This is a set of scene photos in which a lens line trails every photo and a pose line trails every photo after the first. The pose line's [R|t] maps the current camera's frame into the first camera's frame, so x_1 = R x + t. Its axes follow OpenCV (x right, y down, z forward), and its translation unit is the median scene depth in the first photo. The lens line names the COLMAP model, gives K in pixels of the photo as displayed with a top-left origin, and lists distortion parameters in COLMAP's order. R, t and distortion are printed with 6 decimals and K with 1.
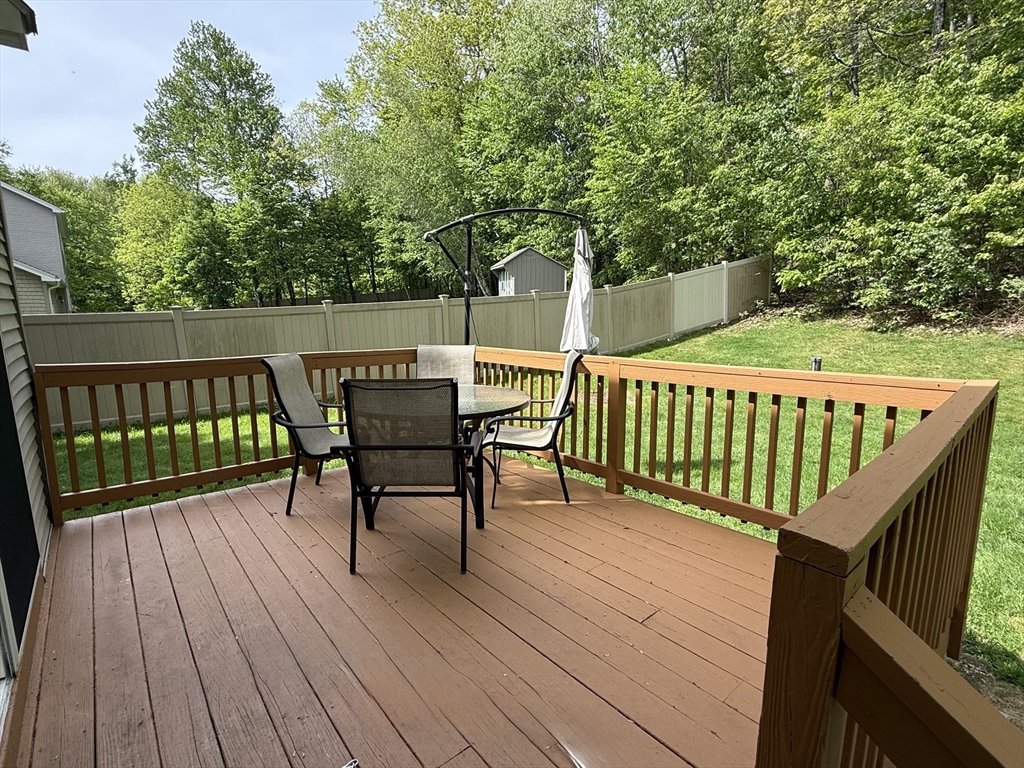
lens RADIAL K [[512.6, 0, 514.9], [0, 512.6, 390.7], [0, 0, 1]] dist [-0.004719, -0.000213]
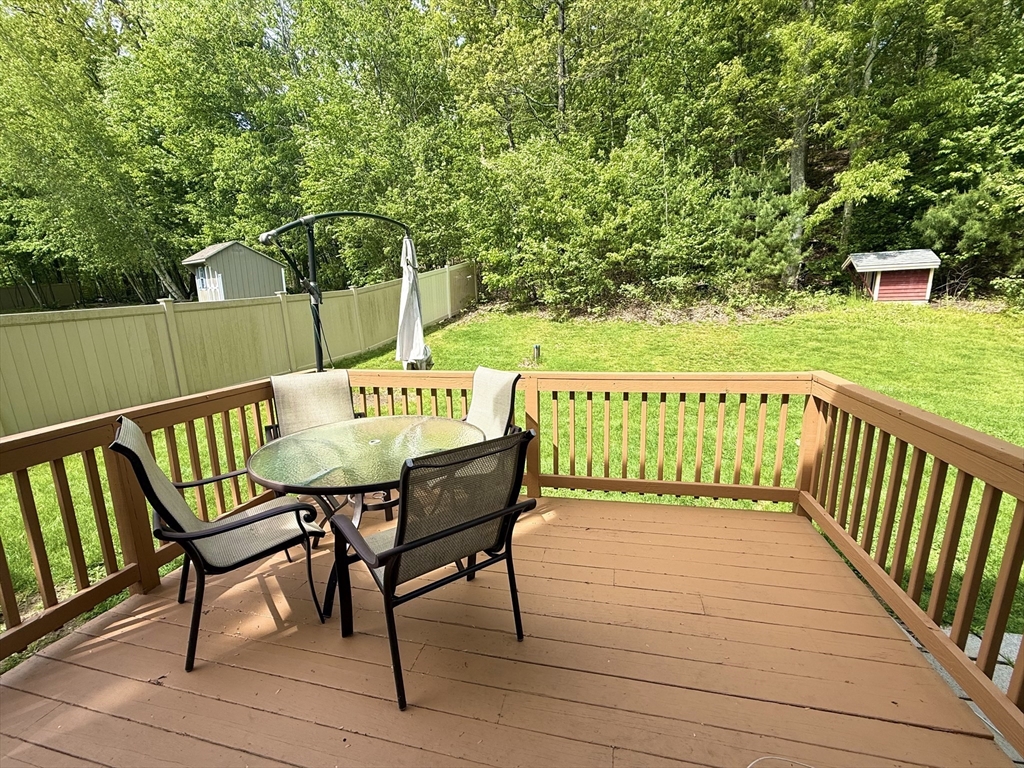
lens RADIAL K [[458.1, 0, 515.9], [0, 458.1, 376.2], [0, 0, 1]] dist [-0.002349, 0.001274]
pose [[0.794042, -0.111471, 0.597554, -0.122099], [0.108549, 0.993243, 0.041042, -0.030133], [-0.598092, 0.032275, 0.800777, 0.082100]]
